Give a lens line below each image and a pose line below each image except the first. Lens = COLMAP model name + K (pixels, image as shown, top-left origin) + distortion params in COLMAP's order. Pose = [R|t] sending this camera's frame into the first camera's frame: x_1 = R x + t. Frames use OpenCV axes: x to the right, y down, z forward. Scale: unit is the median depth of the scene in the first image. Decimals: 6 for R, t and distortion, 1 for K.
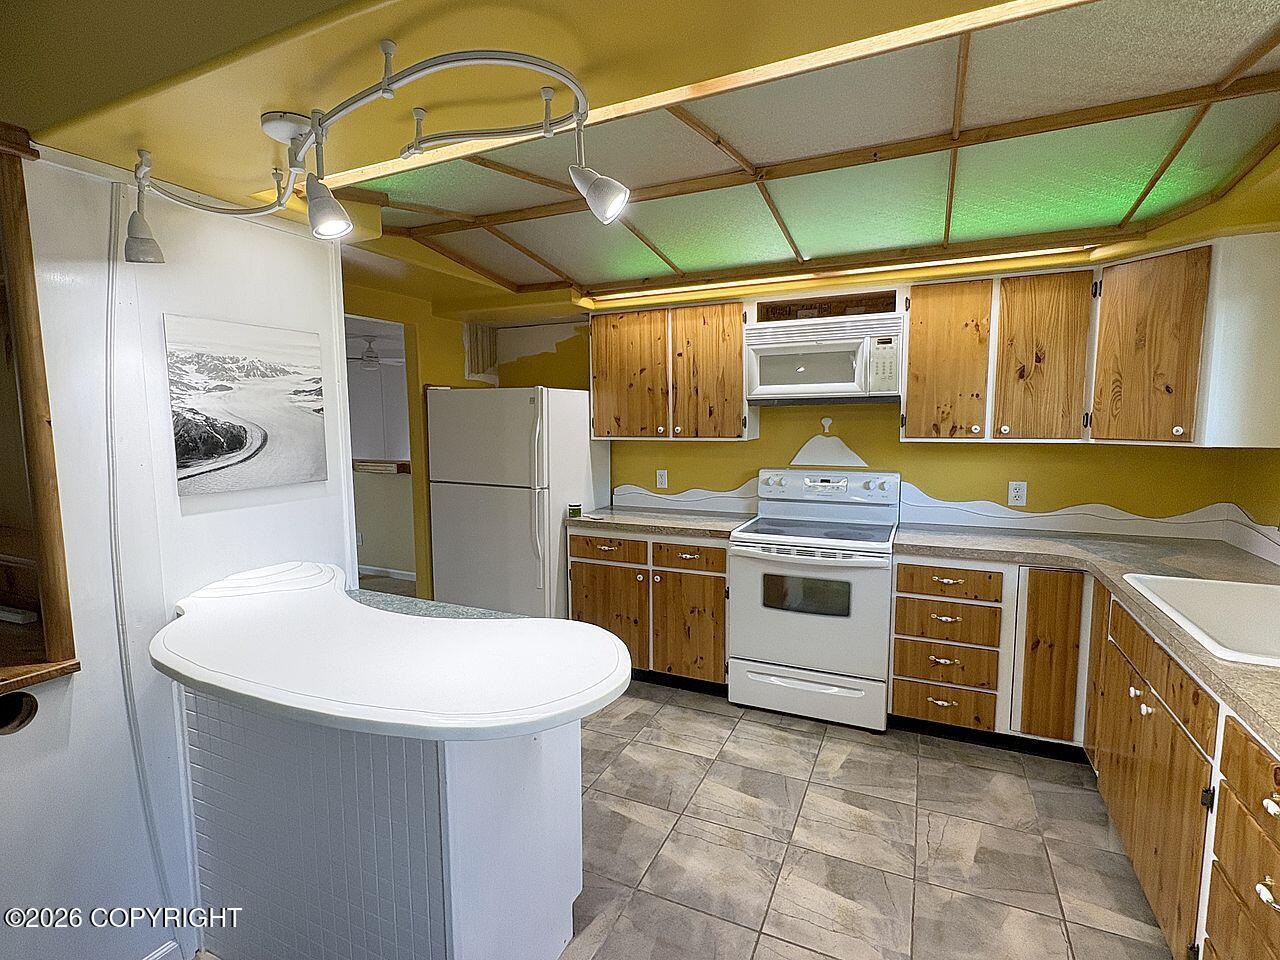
lens RADIAL K [[621.6, 0, 639.3], [0, 621.6, 479.8], [0, 0, 1]] dist [0.004385, 0.001001]
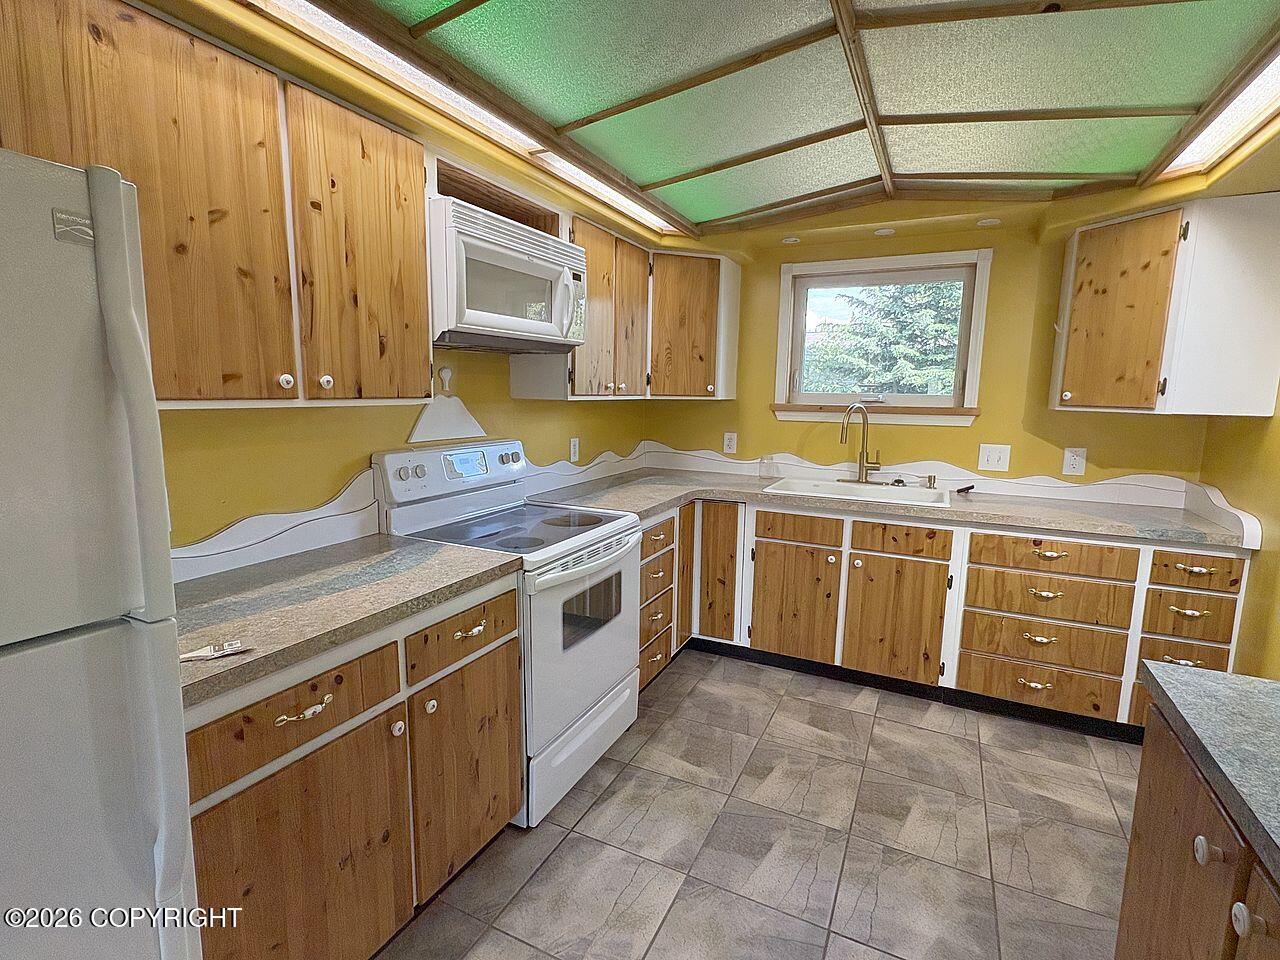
lens RADIAL K [[621.6, 0, 639.3], [0, 621.6, 479.2], [0, 0, 1]] dist [0.004385, 0.001001]
pose [[0.016460, -0.134691, 0.990751, -0.429883], [0.086184, 0.987389, 0.132802, -0.058829], [-0.996143, 0.083201, 0.027860, 0.876845]]
